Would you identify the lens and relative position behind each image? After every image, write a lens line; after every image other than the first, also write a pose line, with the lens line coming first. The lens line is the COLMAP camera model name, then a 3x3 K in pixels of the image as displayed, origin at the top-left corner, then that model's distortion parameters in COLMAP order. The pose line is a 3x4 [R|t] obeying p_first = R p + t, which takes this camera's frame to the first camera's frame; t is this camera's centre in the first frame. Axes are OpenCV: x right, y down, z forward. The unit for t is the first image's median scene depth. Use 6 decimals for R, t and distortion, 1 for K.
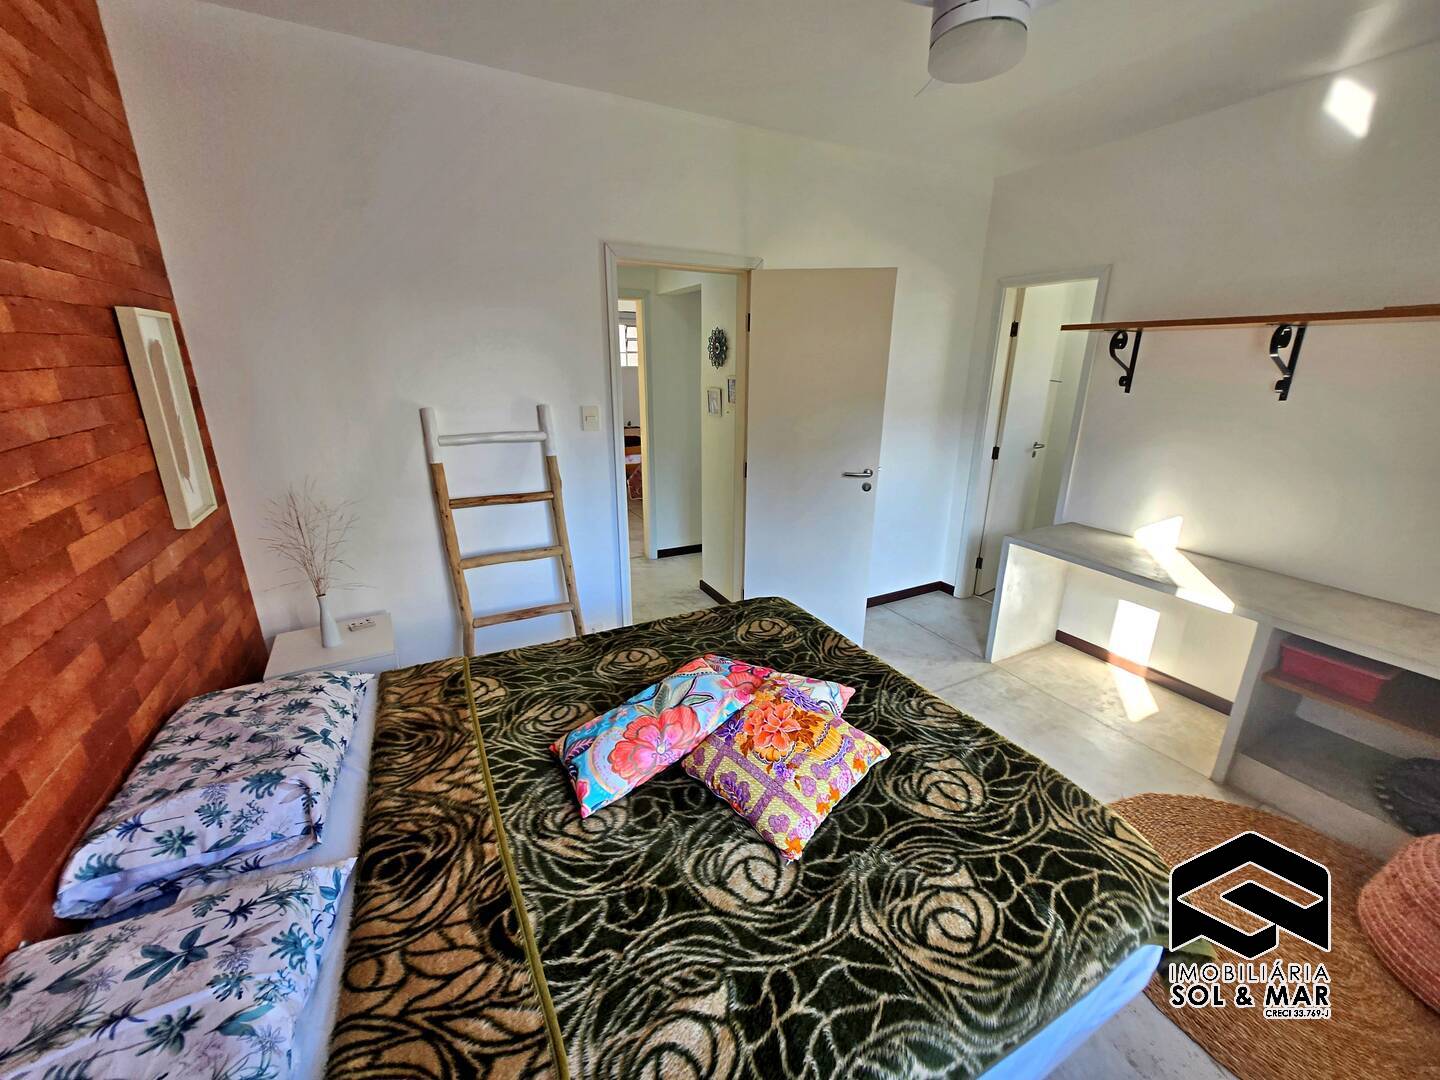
lens RADIAL K [[564.6, 0, 720.7], [0, 564.6, 538.1], [0, 0, 1]] dist [0.002737, -0.001040]
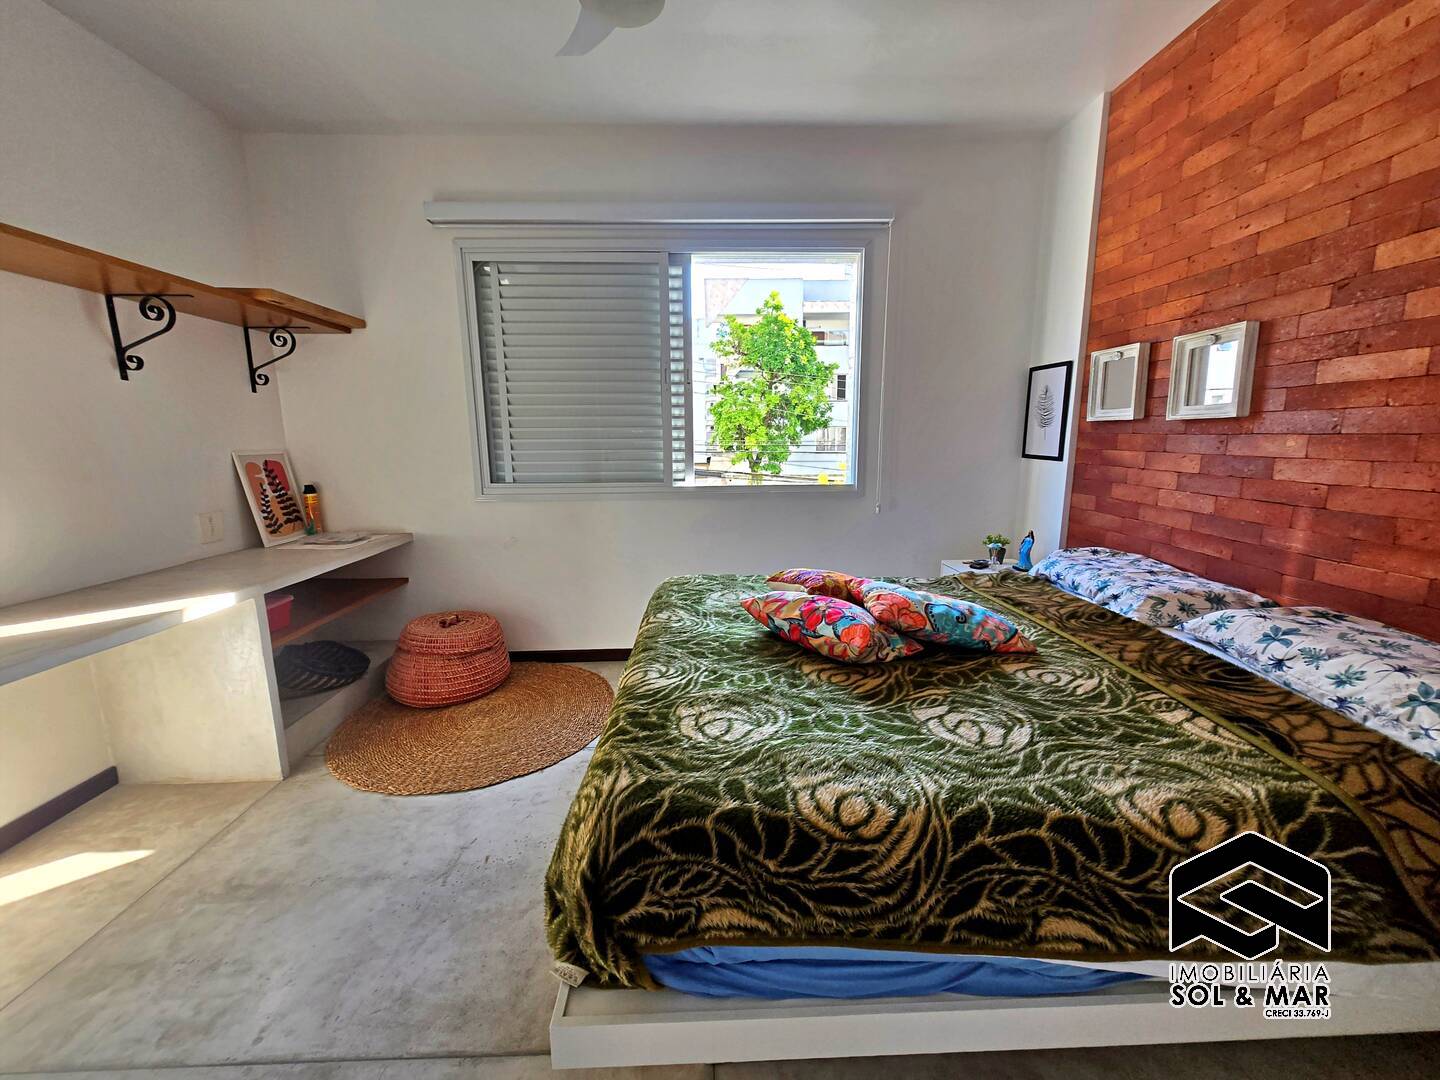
lens RADIAL K [[564.6, 0, 719.8], [0, 564.6, 533.6], [0, 0, 1]] dist [0.002737, -0.001040]
pose [[-0.898760, -0.075305, 0.431927, -0.153530], [0.129413, 0.895684, 0.425444, -0.261727], [-0.418908, 0.438268, -0.795259, 1.465777]]
